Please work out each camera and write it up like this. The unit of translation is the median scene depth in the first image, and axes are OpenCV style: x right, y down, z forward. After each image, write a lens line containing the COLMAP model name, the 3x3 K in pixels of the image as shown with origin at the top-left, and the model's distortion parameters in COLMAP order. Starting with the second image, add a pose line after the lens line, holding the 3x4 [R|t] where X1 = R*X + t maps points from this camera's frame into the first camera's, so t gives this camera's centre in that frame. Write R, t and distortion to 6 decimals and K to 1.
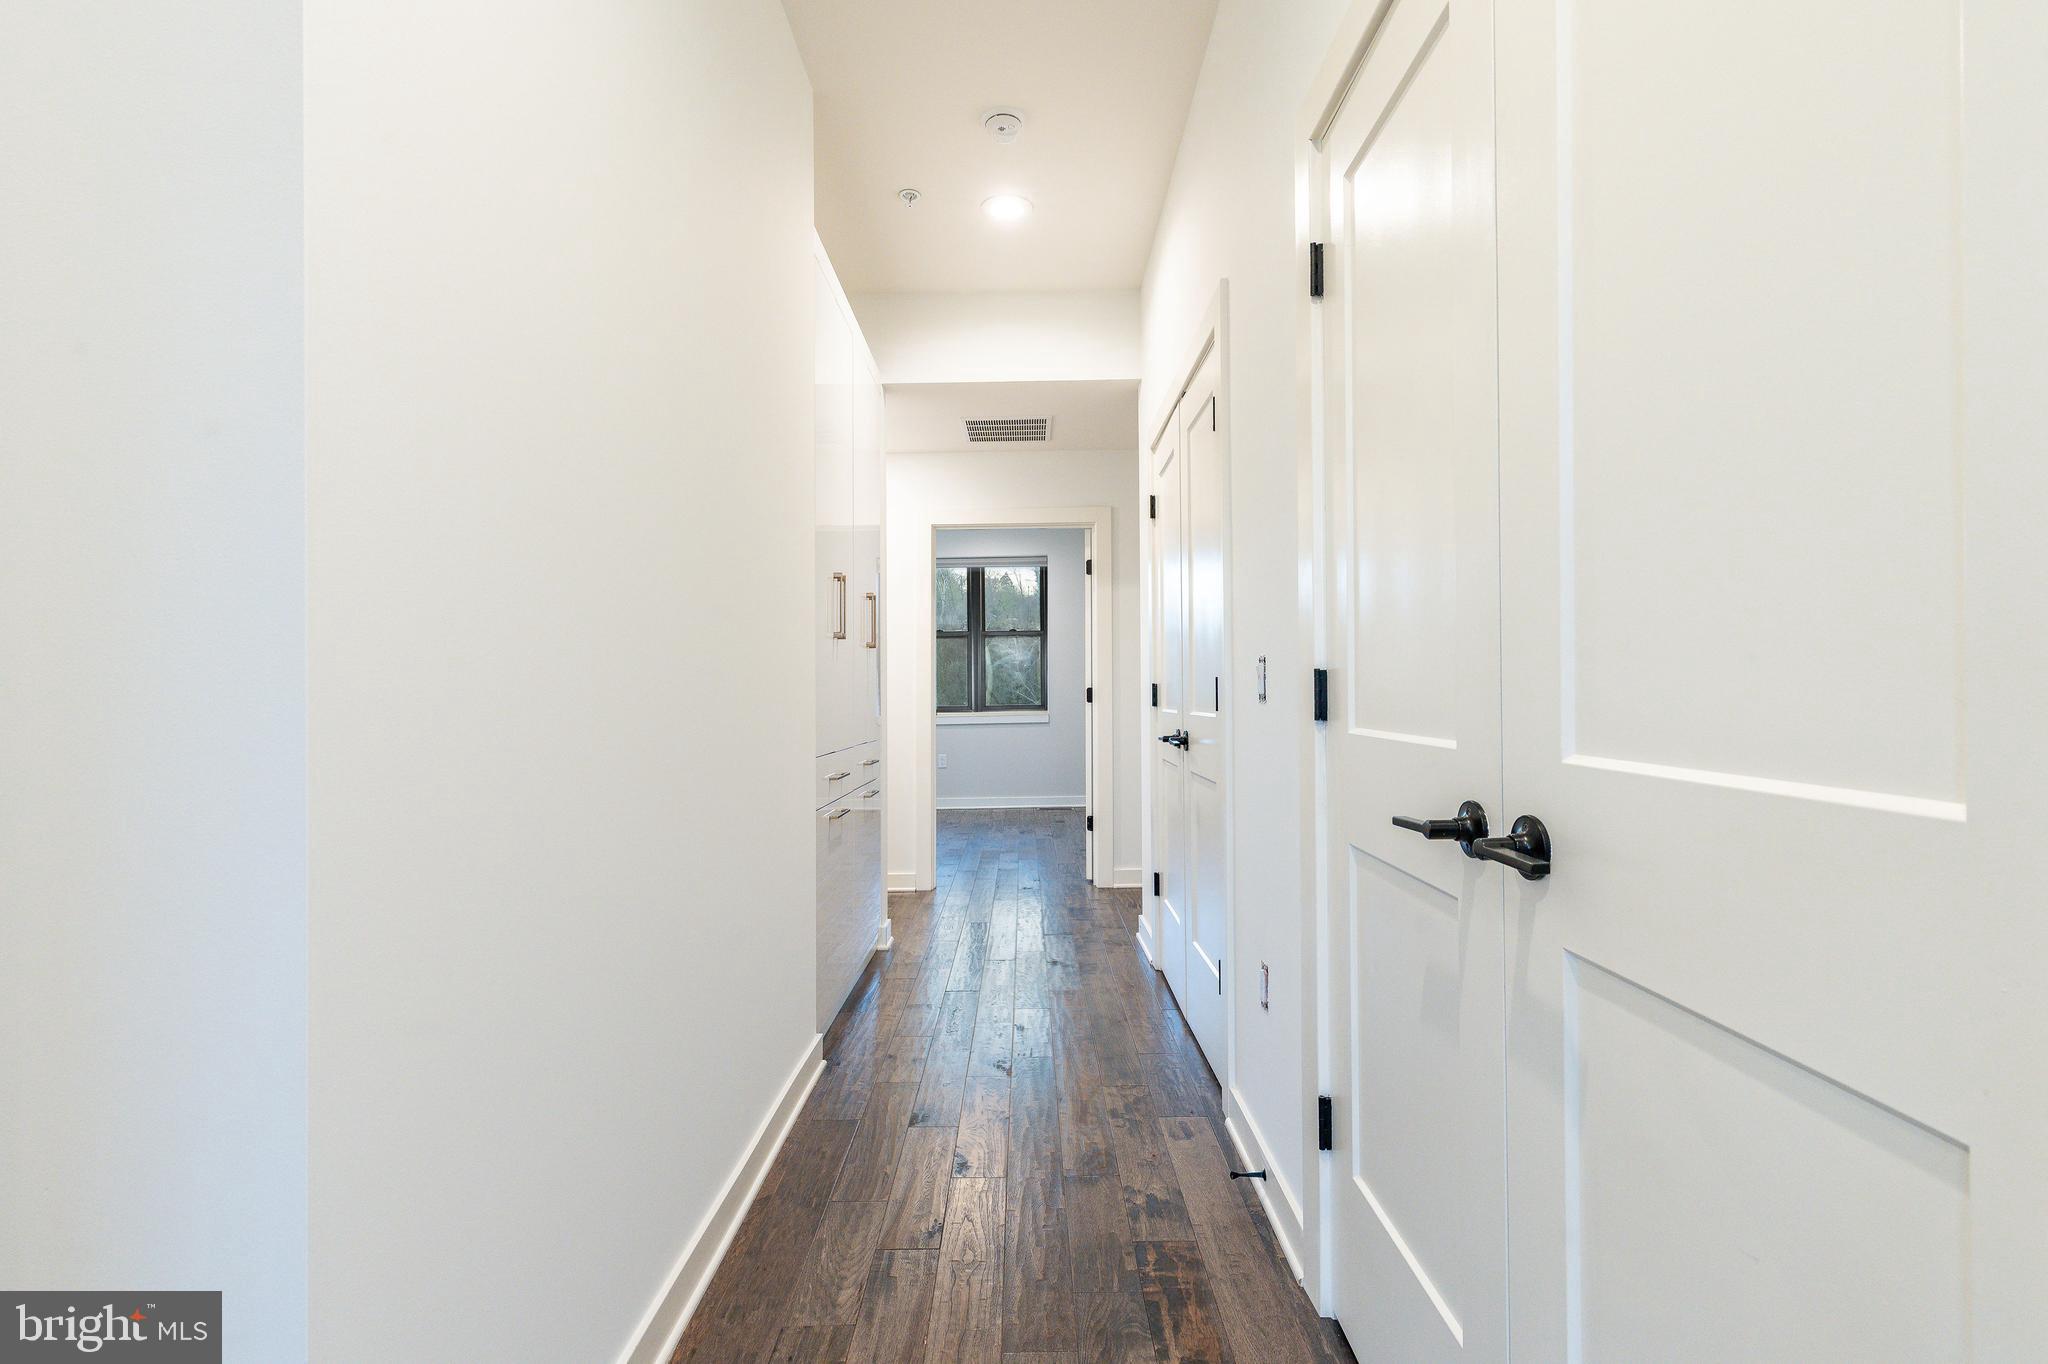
lens RADIAL K [[917.9, 0, 1008.6], [0, 917.9, 688.9], [0, 0, 1]] dist [-0.001343, 0.000098]
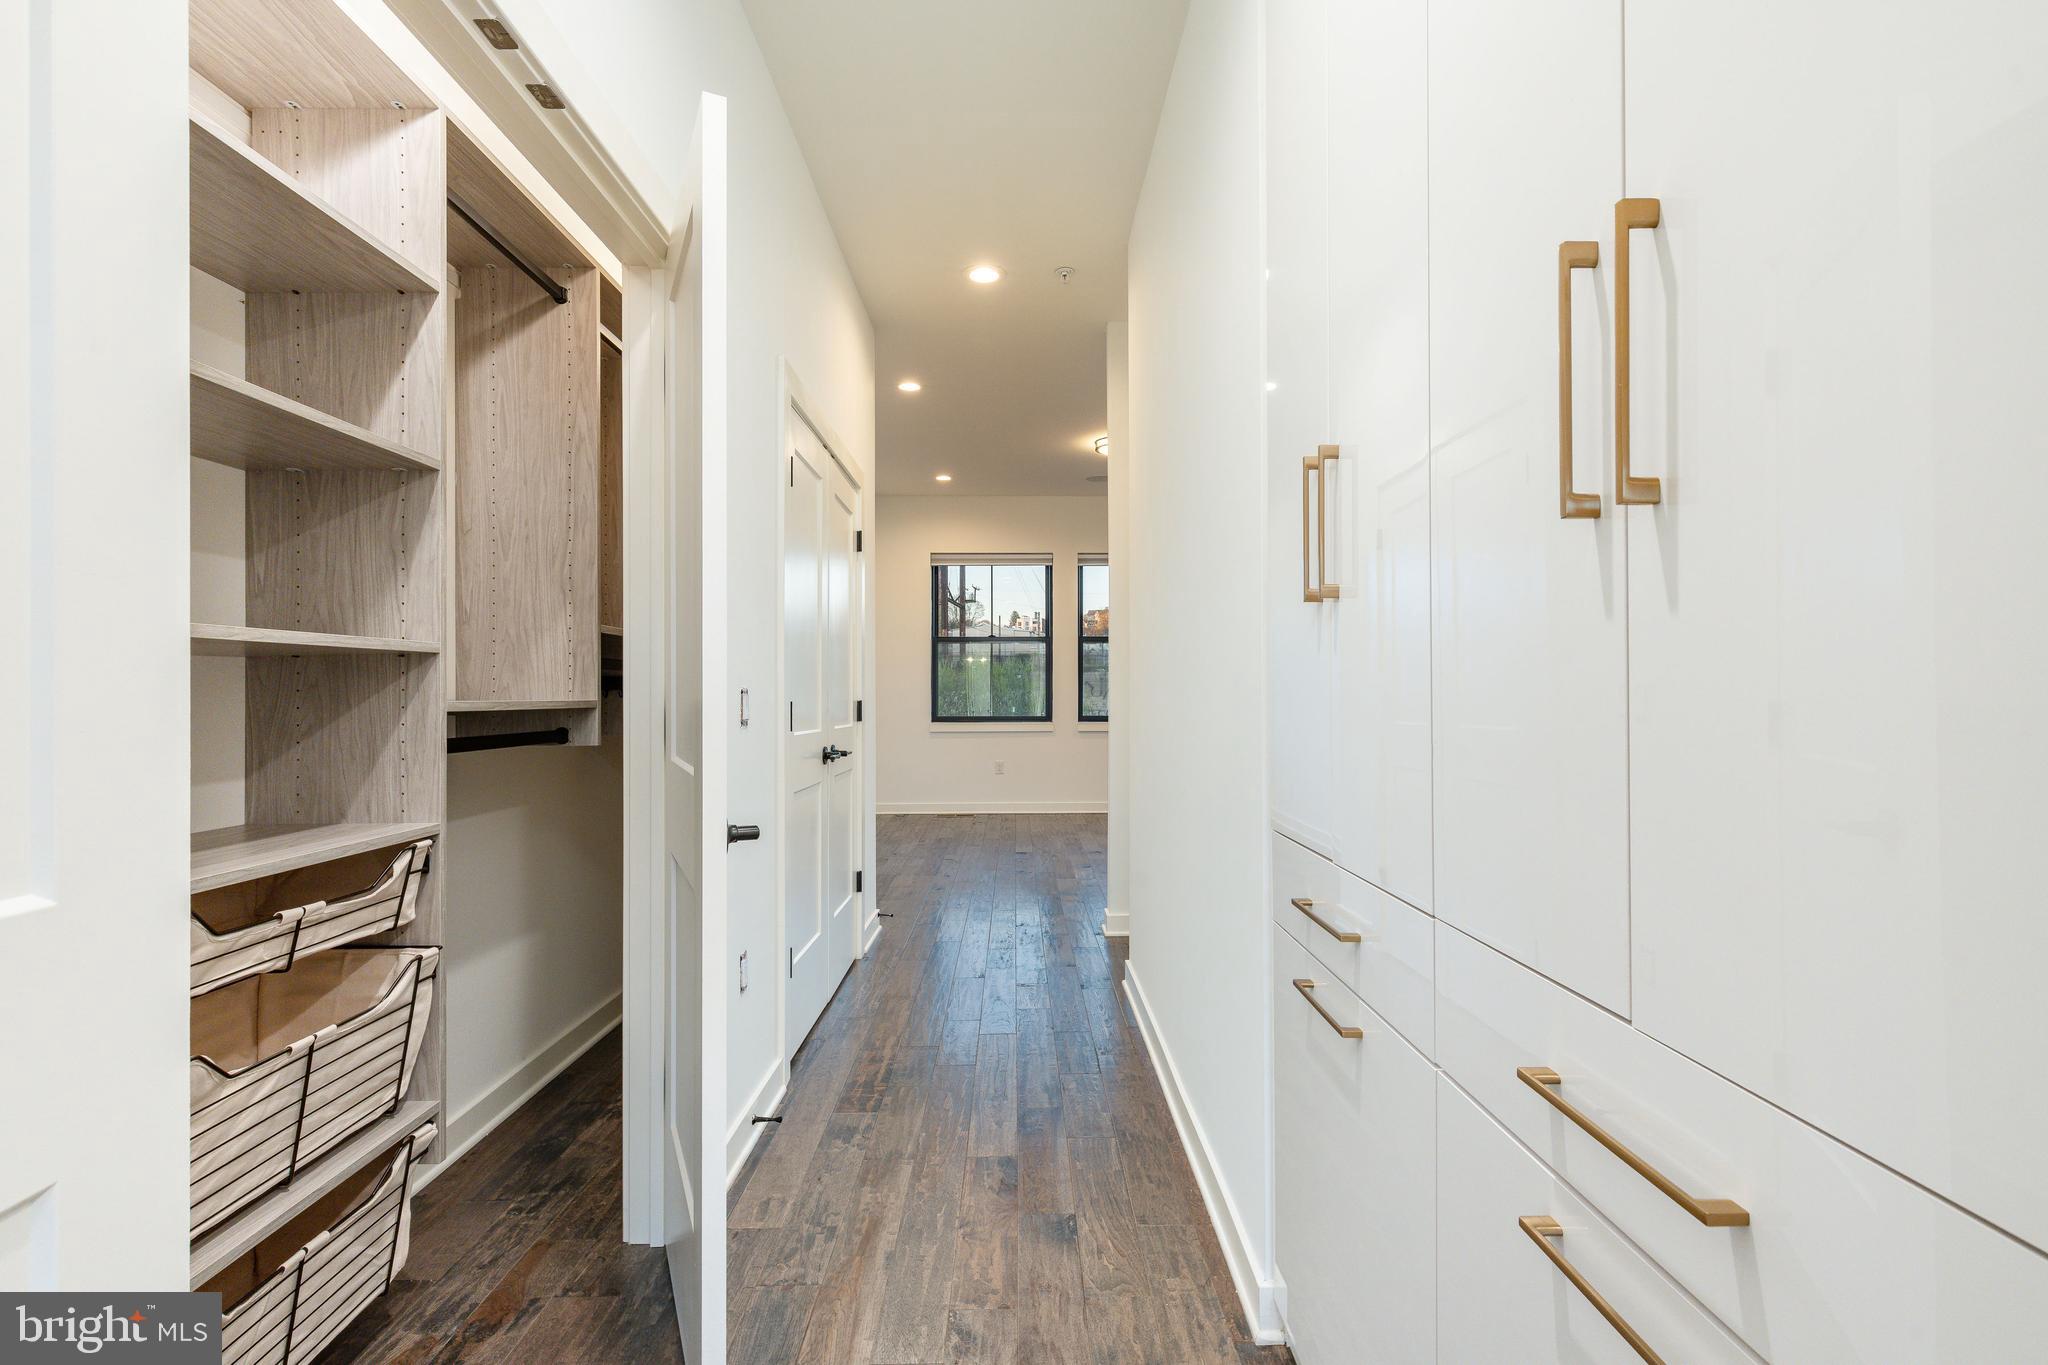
lens RADIAL K [[917.9, 0, 1008.6], [0, 917.9, 689.4], [0, 0, 1]] dist [-0.001343, 0.000098]
pose [[-0.999855, 0.015915, -0.006029, -0.032445], [0.015915, 0.999873, 0.000085, -0.015942], [0.006029, -0.000011, -0.999982, 1.259450]]
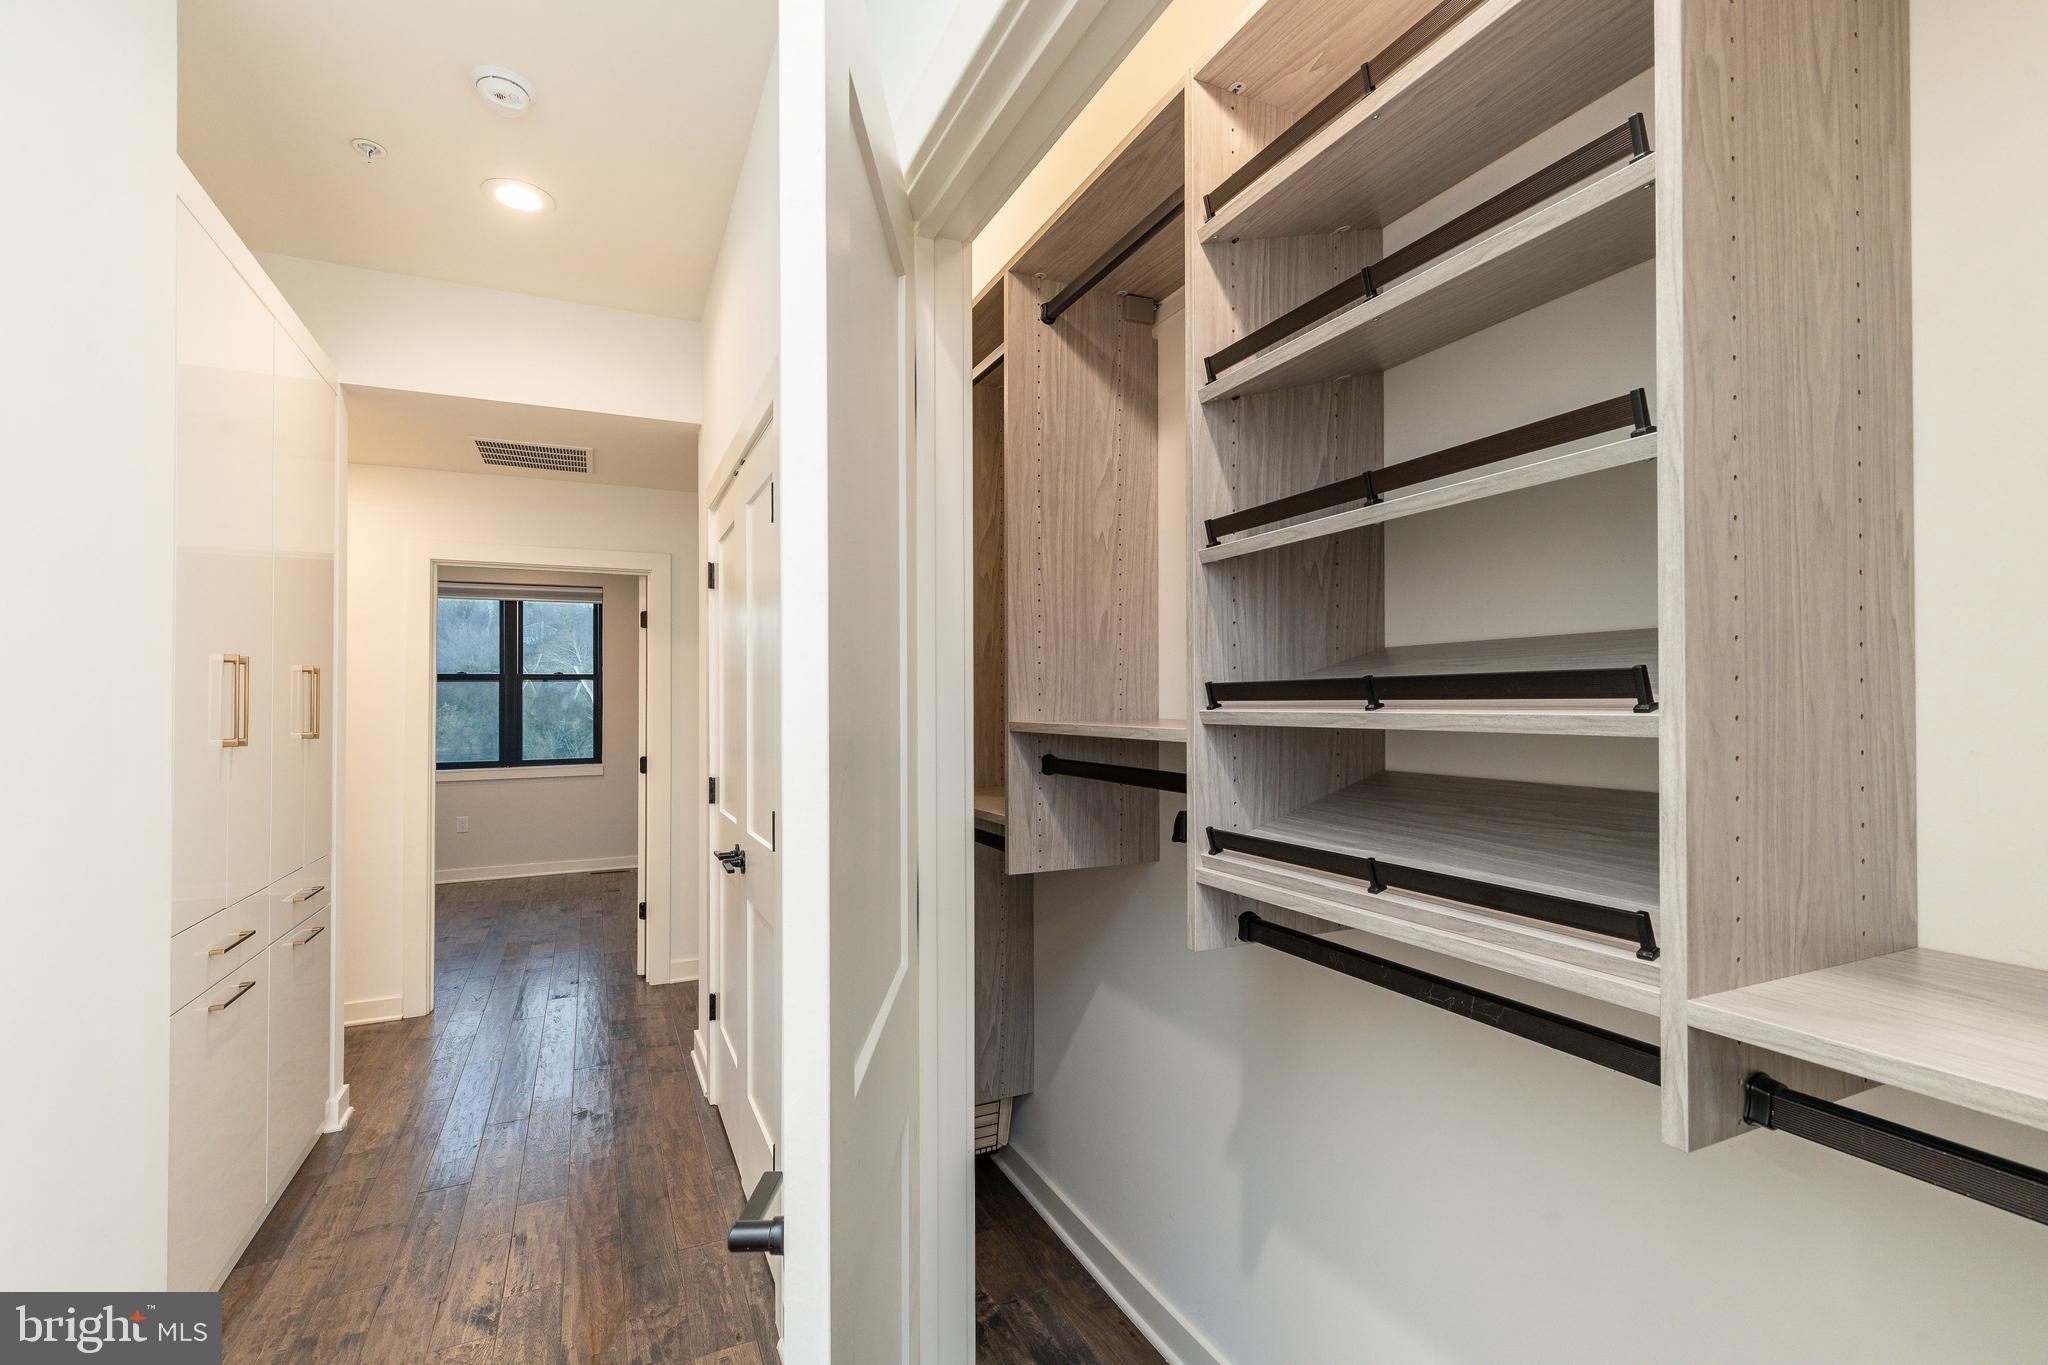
lens RADIAL K [[917.9, 0, 1008.6], [0, 917.9, 689.4], [0, 0, 1]] dist [-0.001343, 0.000098]
pose [[0.902501, 0.014966, 0.430428, 0.038496], [-0.005436, 0.999712, -0.023363, -0.071420], [-0.430654, 0.018745, 0.902322, 0.096787]]
